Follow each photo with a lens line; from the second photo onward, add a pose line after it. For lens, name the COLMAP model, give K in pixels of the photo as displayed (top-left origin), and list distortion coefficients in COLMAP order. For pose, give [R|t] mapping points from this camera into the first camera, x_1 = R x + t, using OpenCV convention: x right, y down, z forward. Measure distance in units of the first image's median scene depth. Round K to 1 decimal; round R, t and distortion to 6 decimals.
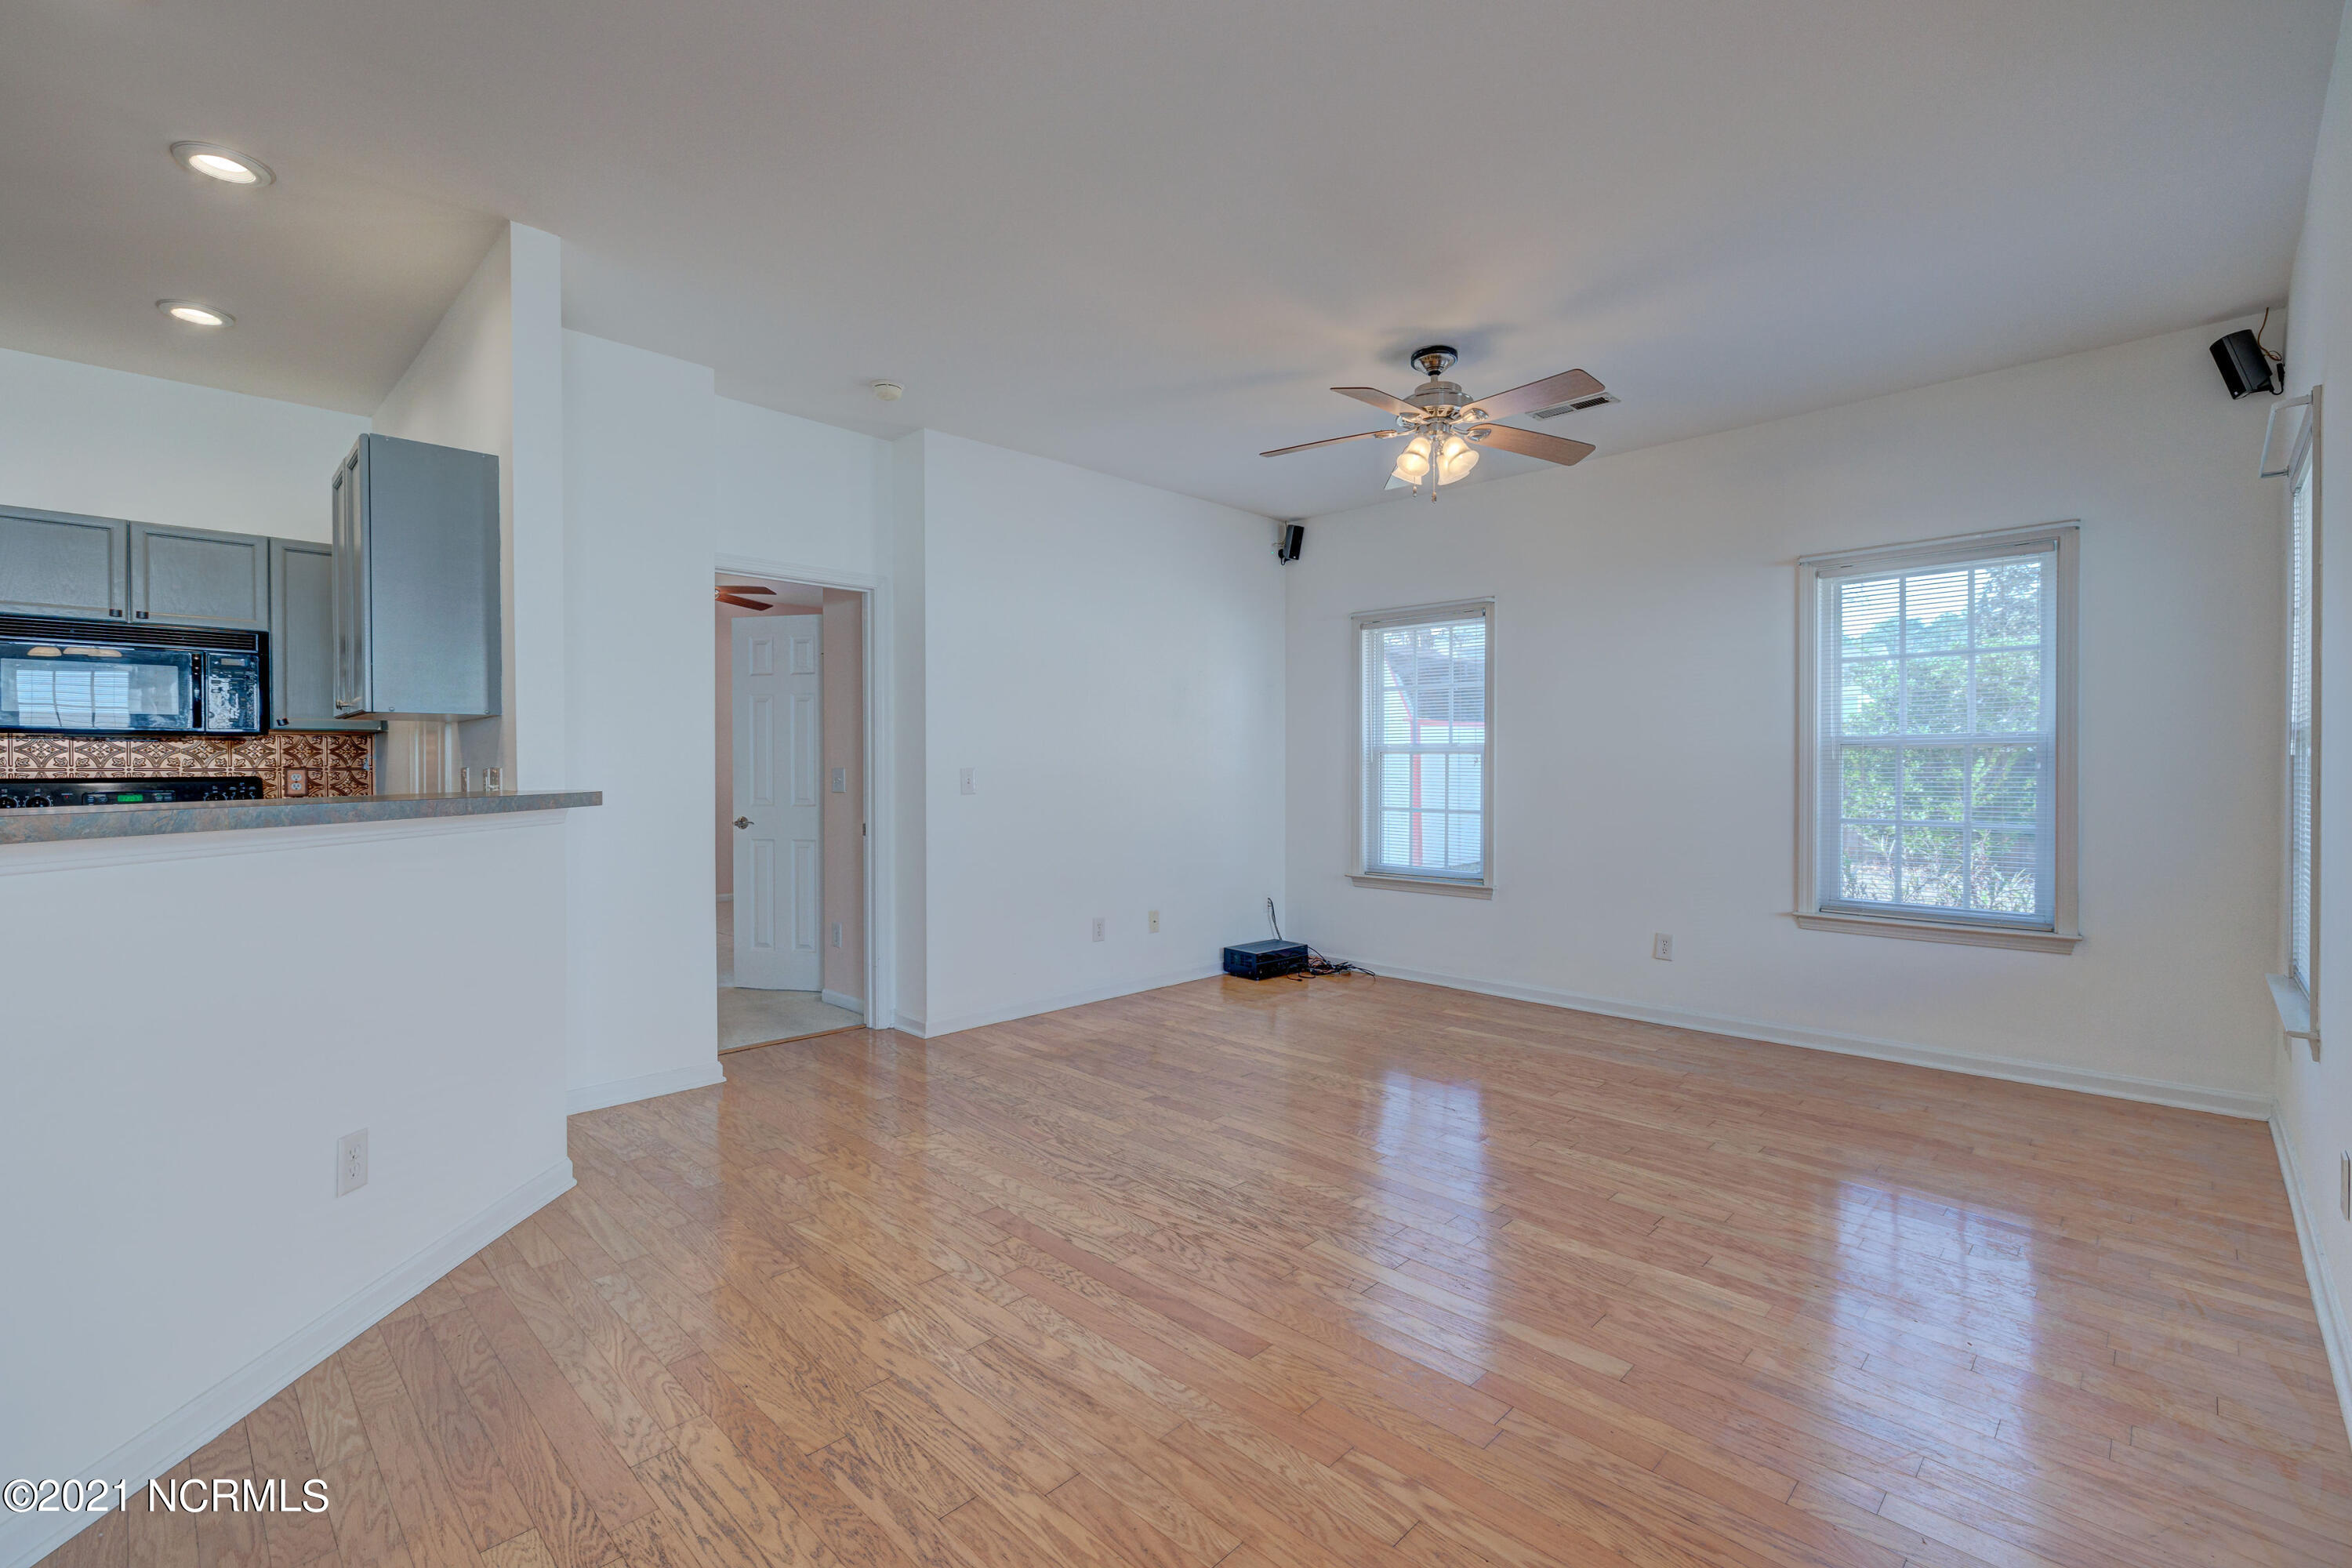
lens RADIAL K [[1017.6, 0, 1179.4], [0, 1017.6, 770.1], [0, 0, 1]] dist [-0.001574, 0.001030]
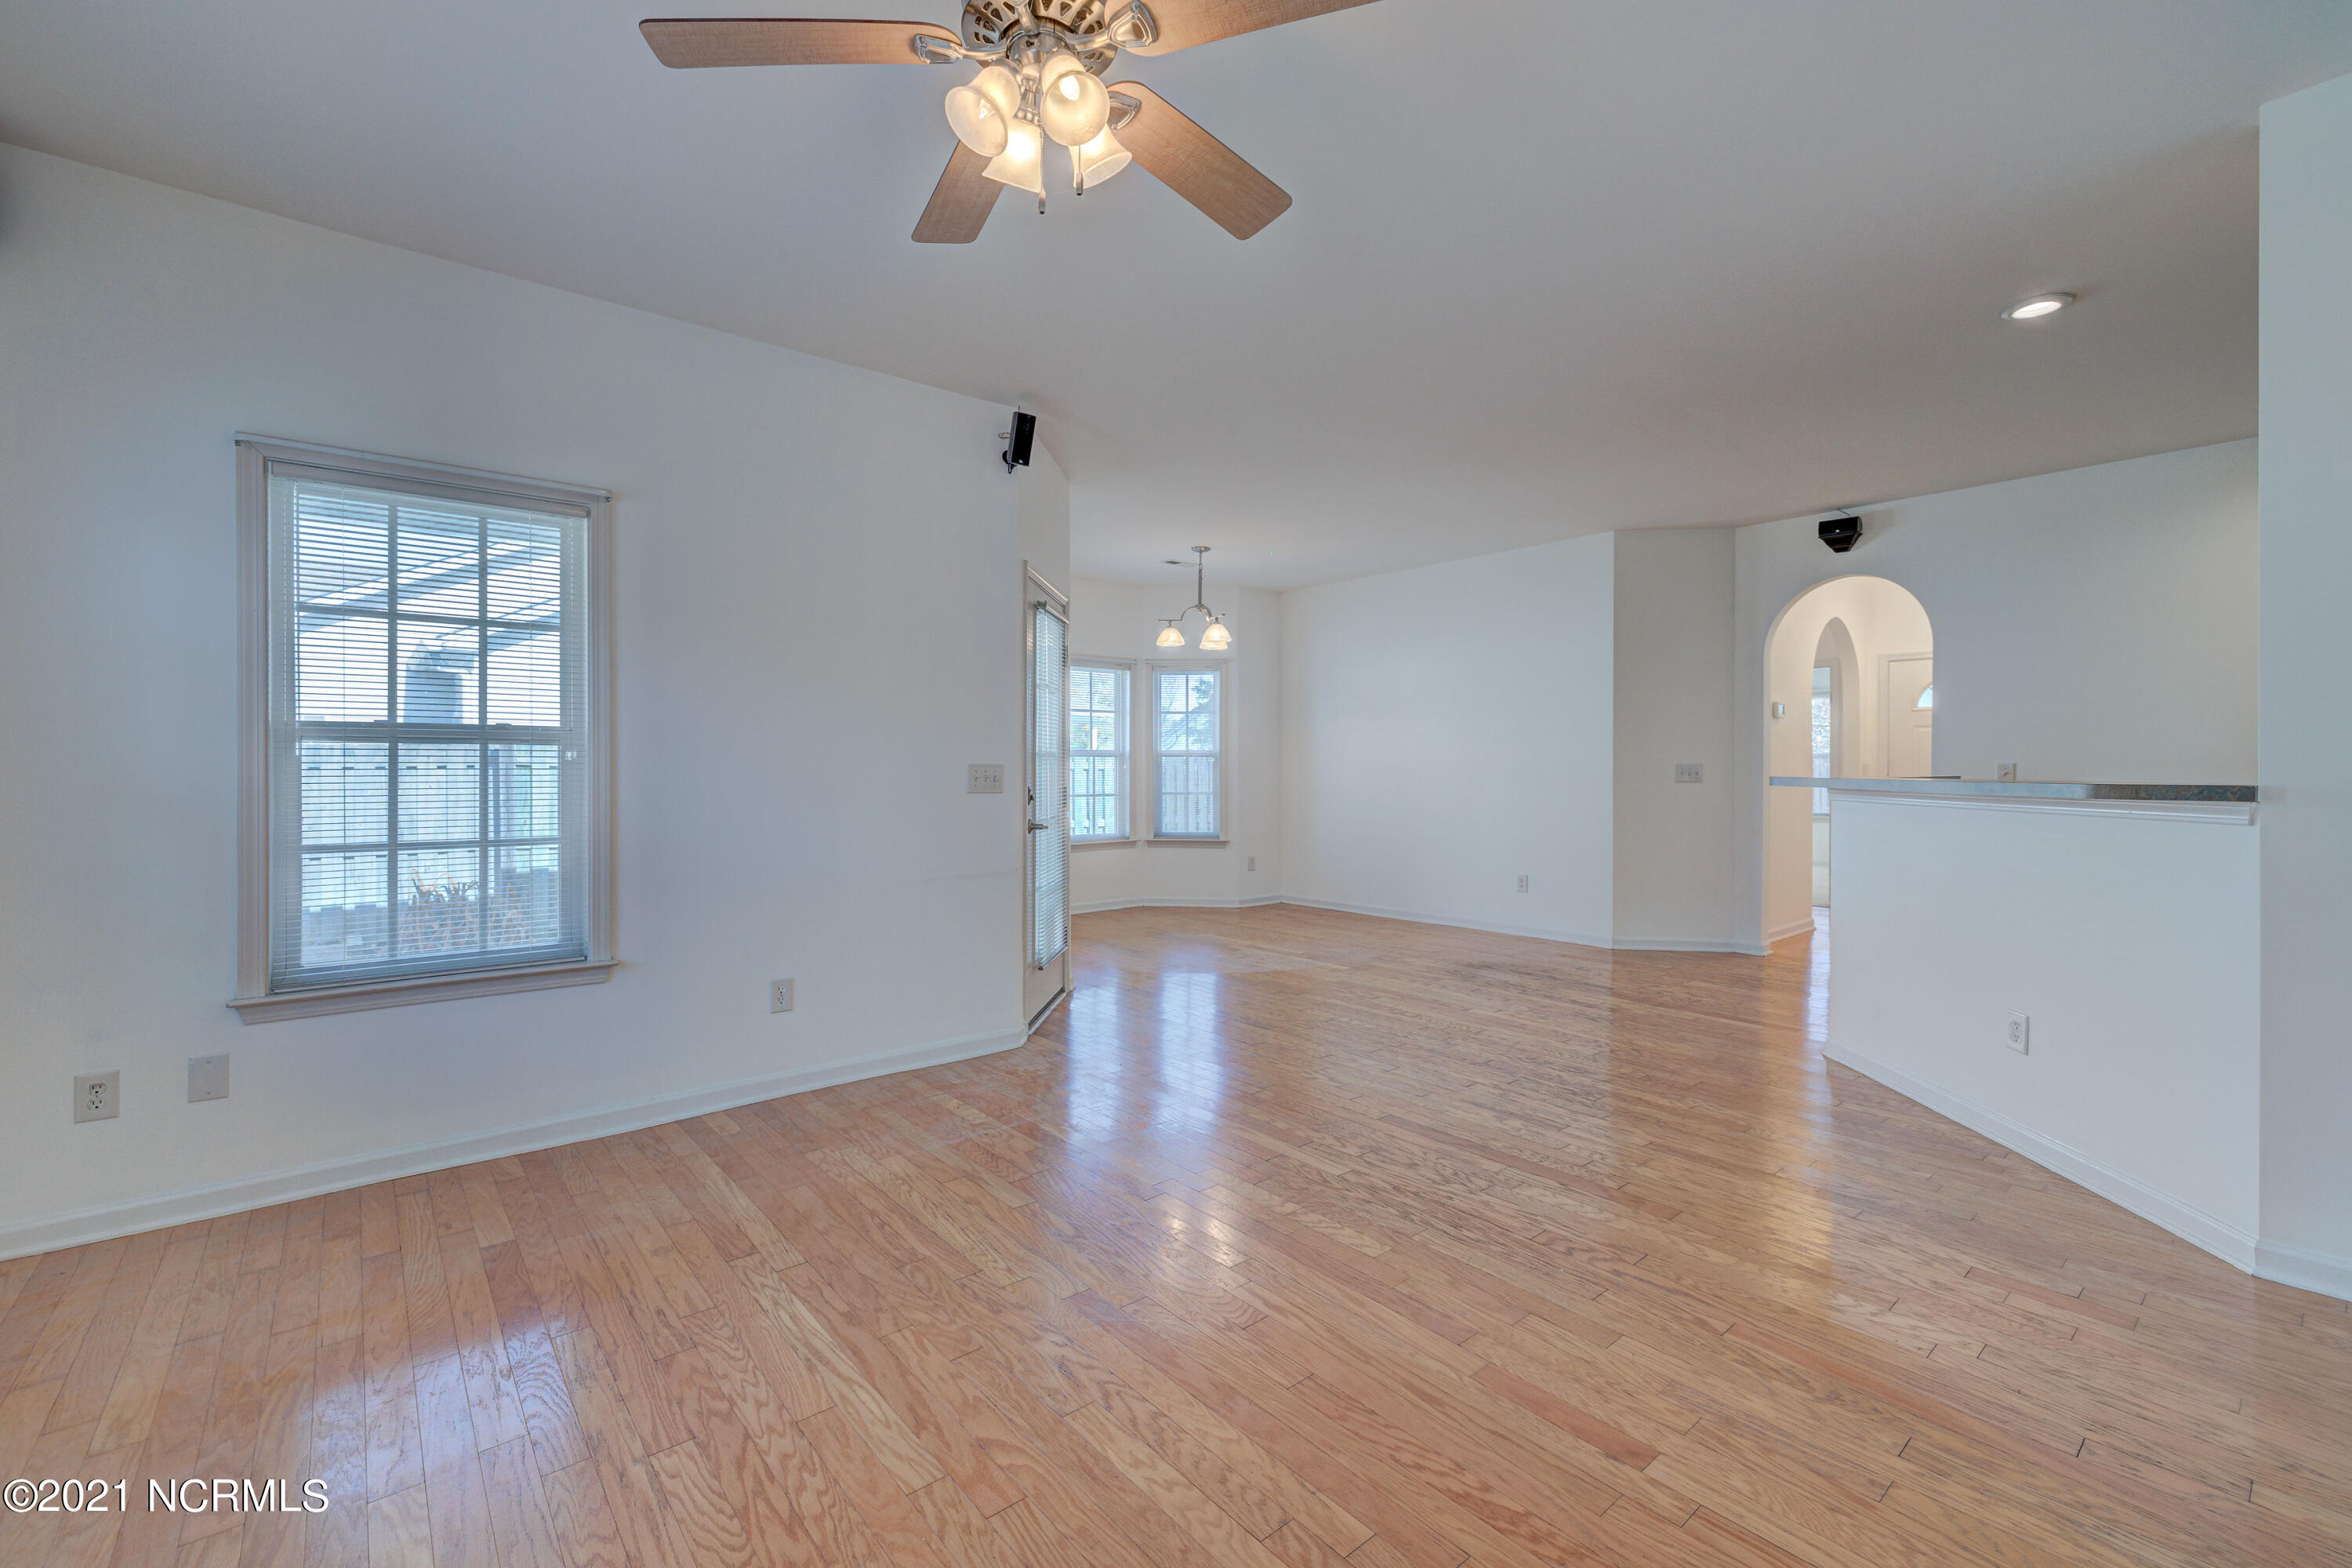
lens RADIAL K [[988.4, 0, 1178.9], [0, 988.4, 777.0], [0, 0, 1]] dist [-0.004585, -0.000204]
pose [[-0.995118, 0.003715, 0.098627, 0.195682], [0.005043, 0.999900, 0.013224, -0.004138], [-0.098568, 0.013656, -0.995037, 2.037968]]
